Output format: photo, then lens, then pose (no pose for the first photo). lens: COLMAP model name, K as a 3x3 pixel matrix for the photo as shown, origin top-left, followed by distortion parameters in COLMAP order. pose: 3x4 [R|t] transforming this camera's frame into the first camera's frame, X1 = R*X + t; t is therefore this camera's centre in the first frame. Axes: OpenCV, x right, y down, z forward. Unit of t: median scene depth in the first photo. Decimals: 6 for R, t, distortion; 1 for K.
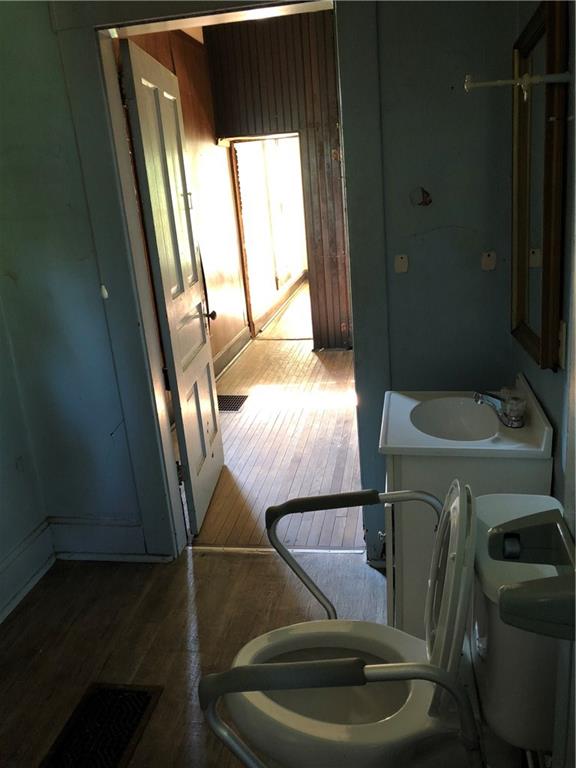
lens RADIAL K [[634.9, 0, 288.7], [0, 634.9, 383.7], [0, 0, 1]] dist [0.032438, -0.022016]
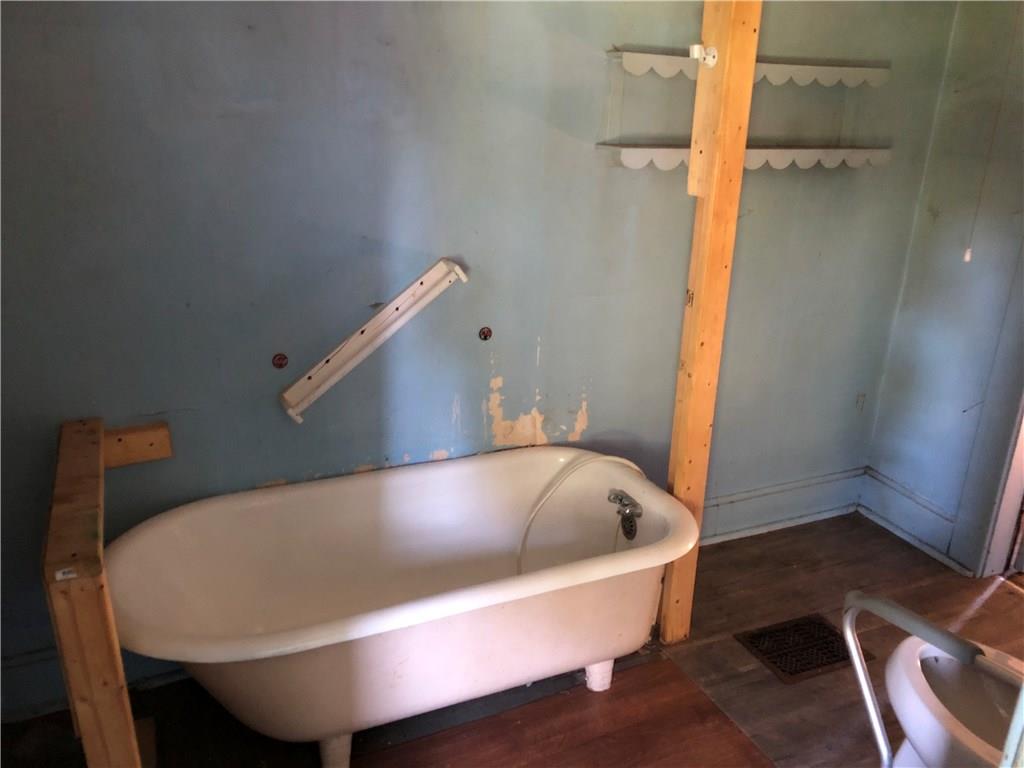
lens RADIAL K [[846.6, 0, 512.1], [0, 846.6, 385.7], [0, 0, 1]] dist [0.032438, -0.022016]
pose [[0.555265, 0.380385, -0.739587, 0.222185], [-0.325919, 0.917670, 0.227284, -0.015888], [0.765152, 0.114842, 0.633525, -0.217729]]
